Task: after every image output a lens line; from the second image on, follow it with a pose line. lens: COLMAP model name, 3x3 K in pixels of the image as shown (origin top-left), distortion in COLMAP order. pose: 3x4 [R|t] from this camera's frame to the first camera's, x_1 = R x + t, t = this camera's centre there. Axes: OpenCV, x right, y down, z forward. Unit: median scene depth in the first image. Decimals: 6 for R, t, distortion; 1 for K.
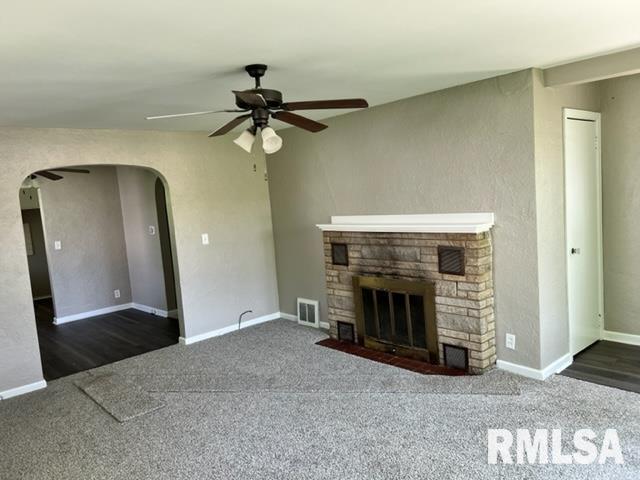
lens RADIAL K [[474.4, 0, 321.7], [0, 474.4, 238.3], [0, 0, 1]] dist [0.009591, 0.001770]
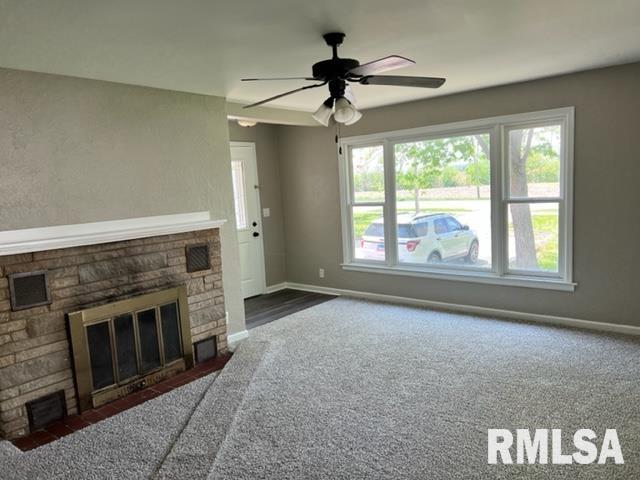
lens RADIAL K [[474.4, 0, 319.3], [0, 474.4, 244.4], [0, 0, 1]] dist [0.009591, 0.001770]
pose [[-0.154981, -0.042153, 0.987018, -0.749680], [0.160499, 0.984742, 0.067257, -0.007981], [-0.974793, 0.168839, -0.145851, 0.839754]]
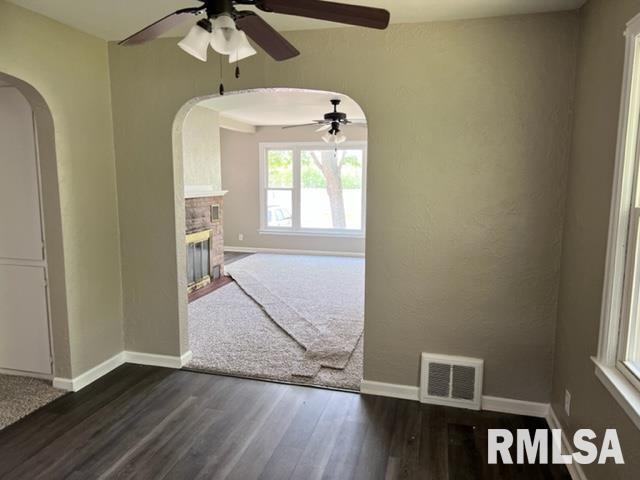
lens RADIAL K [[474.4, 0, 321.0], [0, 474.4, 240.6], [0, 0, 1]] dist [0.009591, 0.001770]
pose [[-0.567515, -0.033971, 0.822662, -1.215552], [0.114387, 0.986206, 0.119635, -0.012340], [-0.815379, 0.161997, -0.555801, 1.538150]]
